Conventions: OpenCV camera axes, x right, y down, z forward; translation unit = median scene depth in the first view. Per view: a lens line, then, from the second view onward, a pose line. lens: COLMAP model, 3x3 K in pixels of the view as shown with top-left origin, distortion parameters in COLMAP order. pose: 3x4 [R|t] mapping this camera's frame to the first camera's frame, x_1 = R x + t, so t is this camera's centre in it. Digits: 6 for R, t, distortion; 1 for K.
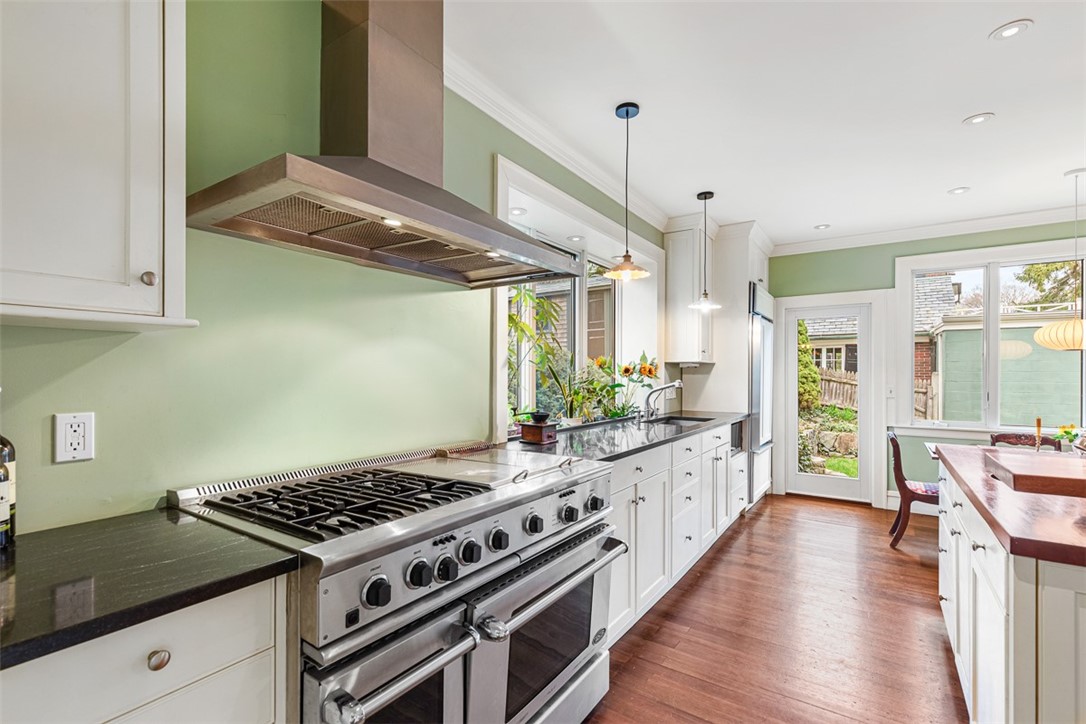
lens RADIAL K [[490.8, 0, 544.4], [0, 490.8, 368.2], [0, 0, 1]] dist [0.029523, 0.000333]
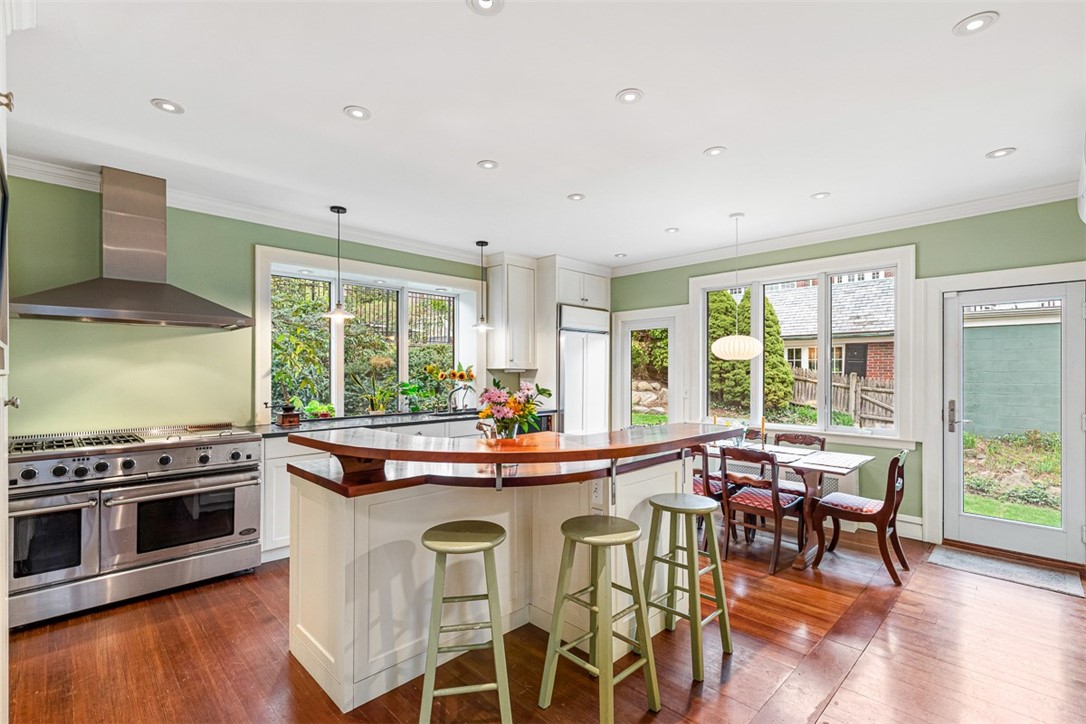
lens RADIAL K [[499.2, 0, 543.0], [0, 499.2, 362.0], [0, 0, 1]] dist [0.011913, 0.000189]
pose [[0.982298, -0.005510, -0.187241, 0.360038], [0.004072, 0.999959, -0.008064, -0.010918], [0.187278, 0.007159, 0.982281, -0.136099]]
